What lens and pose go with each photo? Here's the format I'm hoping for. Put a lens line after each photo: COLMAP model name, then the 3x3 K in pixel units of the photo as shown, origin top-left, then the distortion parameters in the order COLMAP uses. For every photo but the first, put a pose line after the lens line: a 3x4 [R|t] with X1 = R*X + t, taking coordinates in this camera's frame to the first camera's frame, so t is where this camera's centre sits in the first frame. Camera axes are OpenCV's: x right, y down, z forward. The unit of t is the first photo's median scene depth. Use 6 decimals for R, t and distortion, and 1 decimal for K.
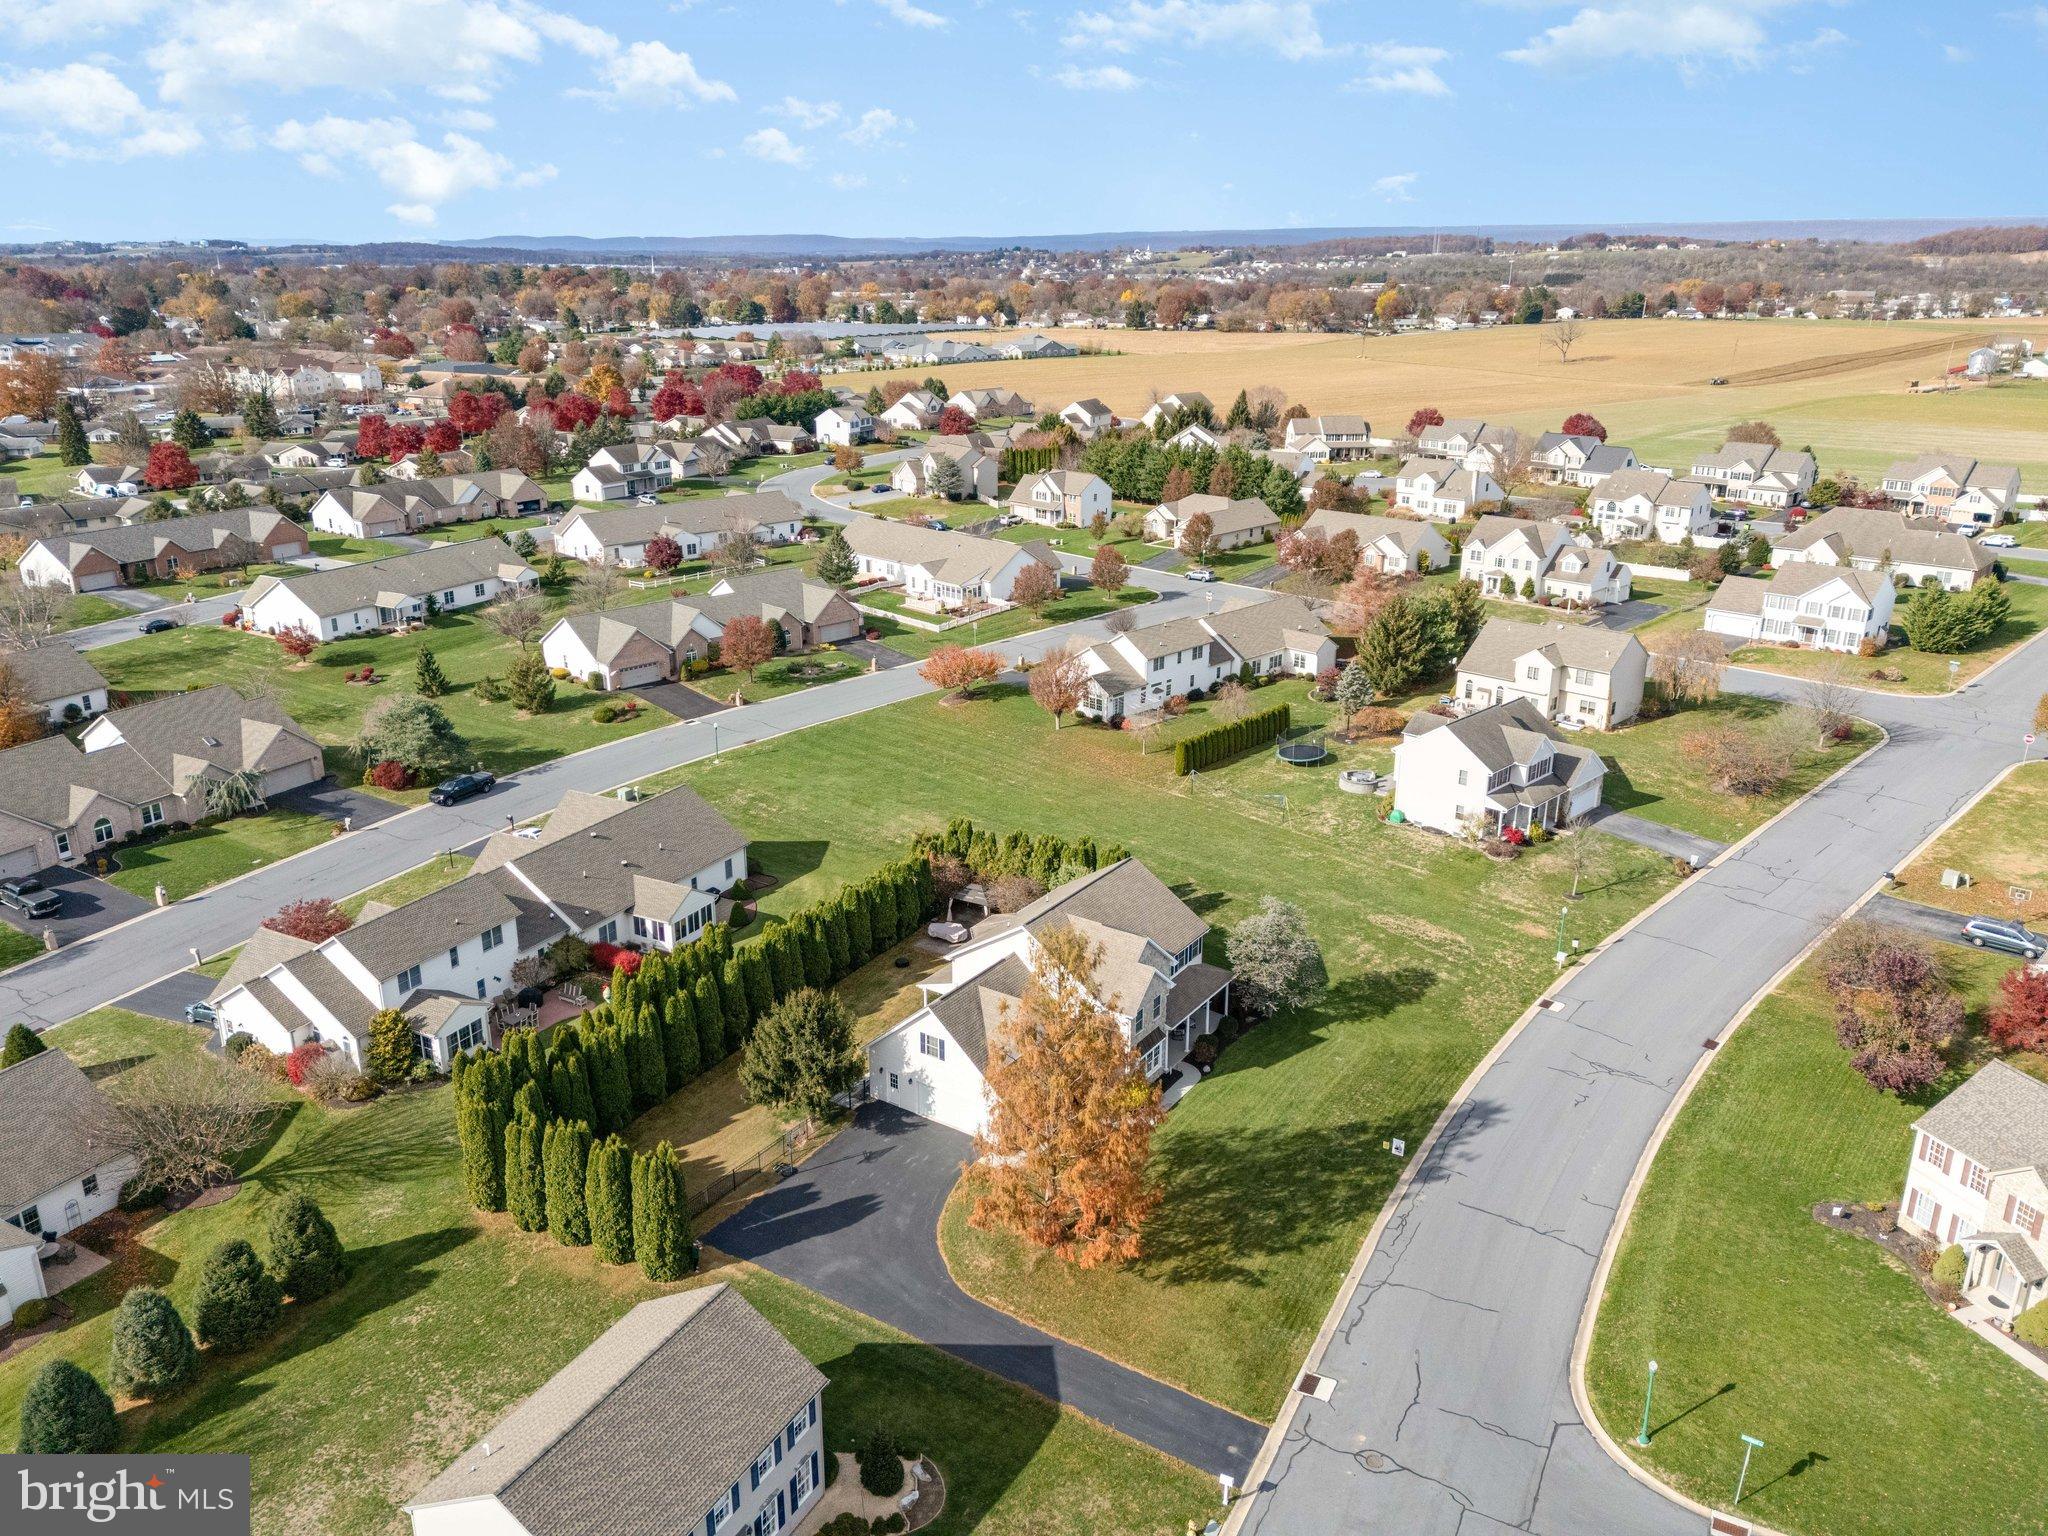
lens RADIAL K [[1470.7, 0, 1030.7], [0, 1470.7, 824.7], [0, 0, 1]] dist [0.081909, -0.070393]
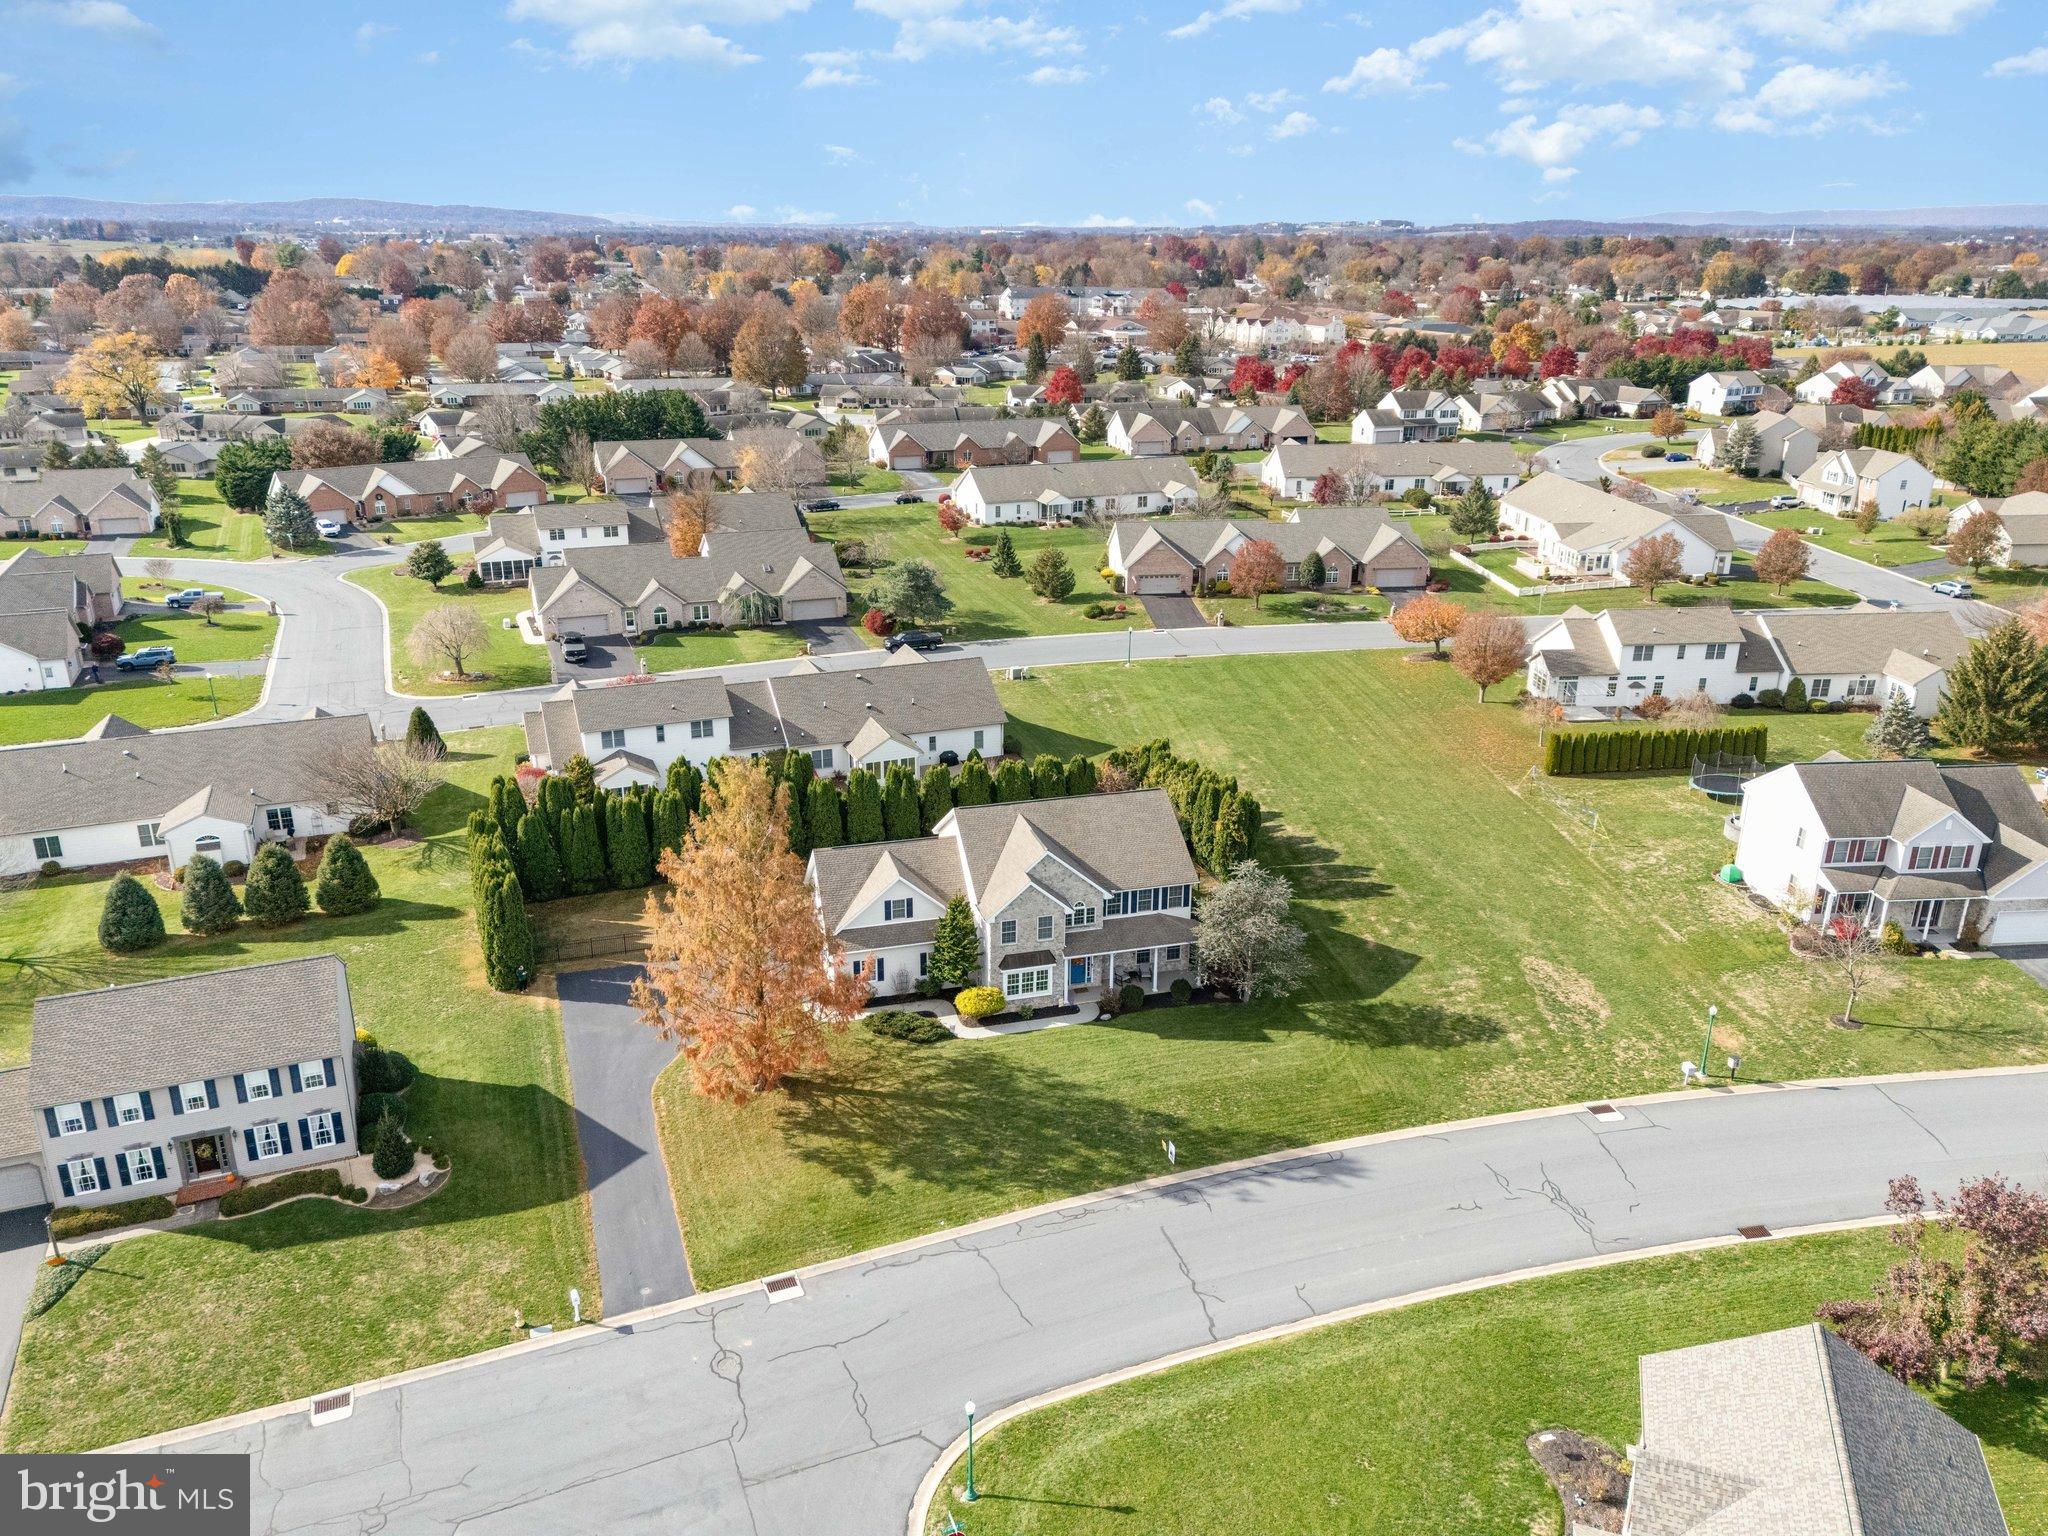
lens RADIAL K [[1470.7, 0, 1030.7], [0, 1470.7, 824.7], [0, 0, 1]] dist [0.081909, -0.070393]
pose [[0.767327, 0.244320, -0.592888, 0.339820], [-0.236909, 0.967171, 0.091944, -0.012222], [0.595888, 0.069909, 0.800019, 0.138481]]
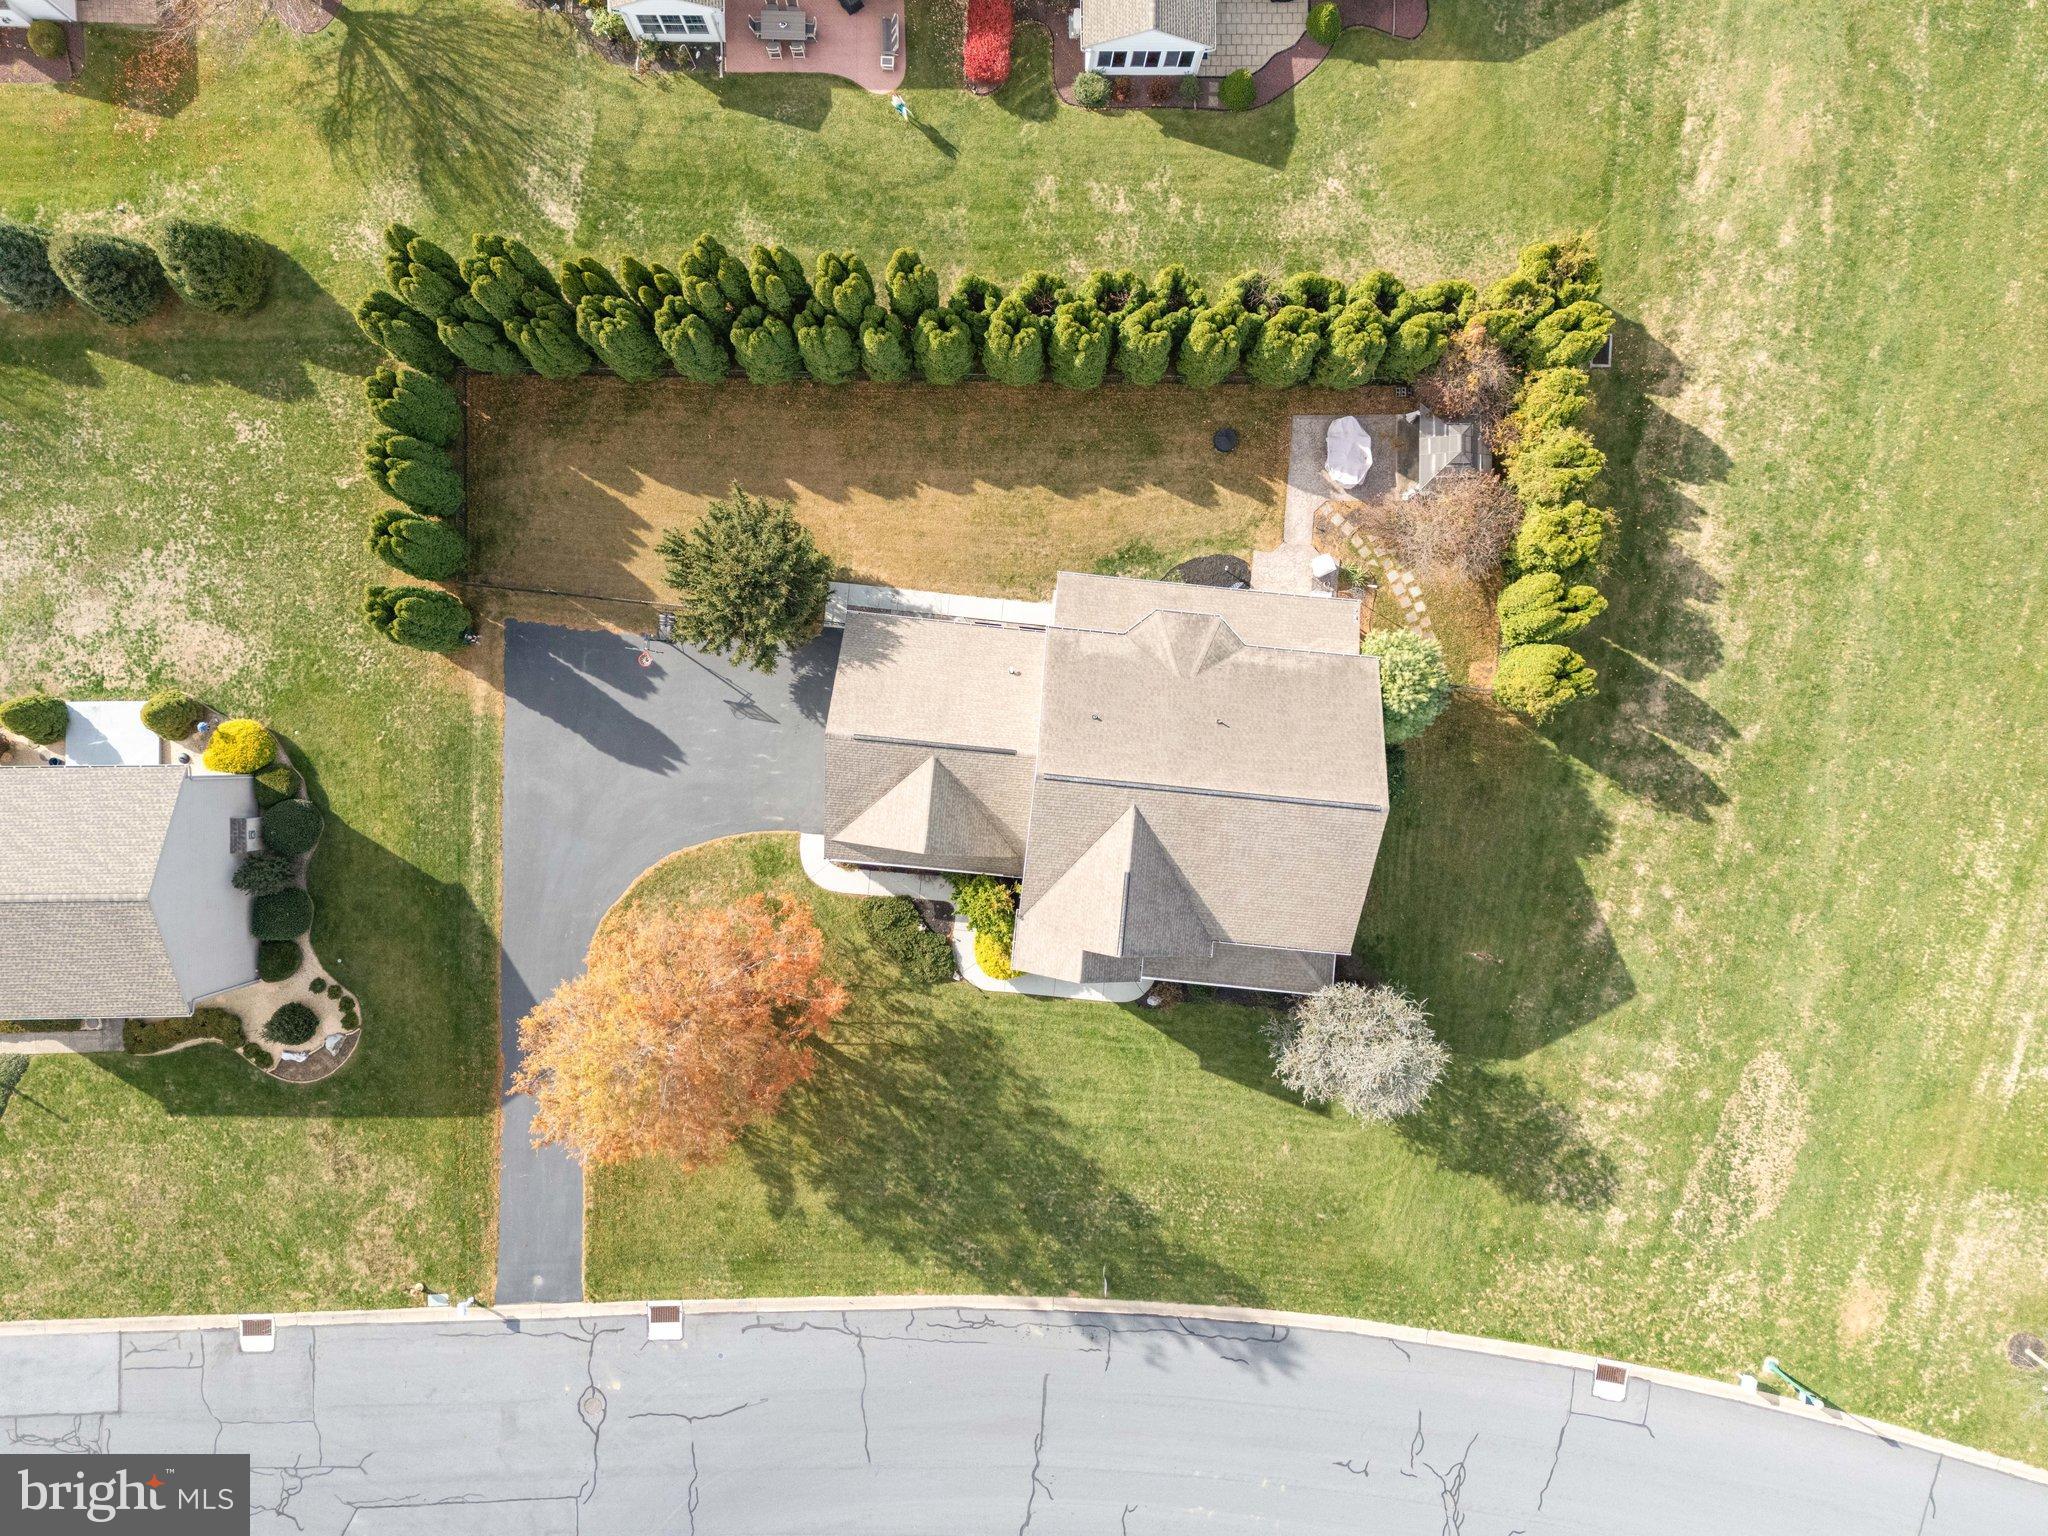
lens RADIAL K [[1491.5, 0, 1036.9], [0, 1491.5, 762.7], [0, 0, 1]] dist [0.075530, -0.063343]
pose [[0.476743, 0.878818, 0.019892, -0.013156], [-0.344464, 0.165951, 0.924016, -0.285419], [0.808740, -0.447370, 0.381837, 0.420554]]
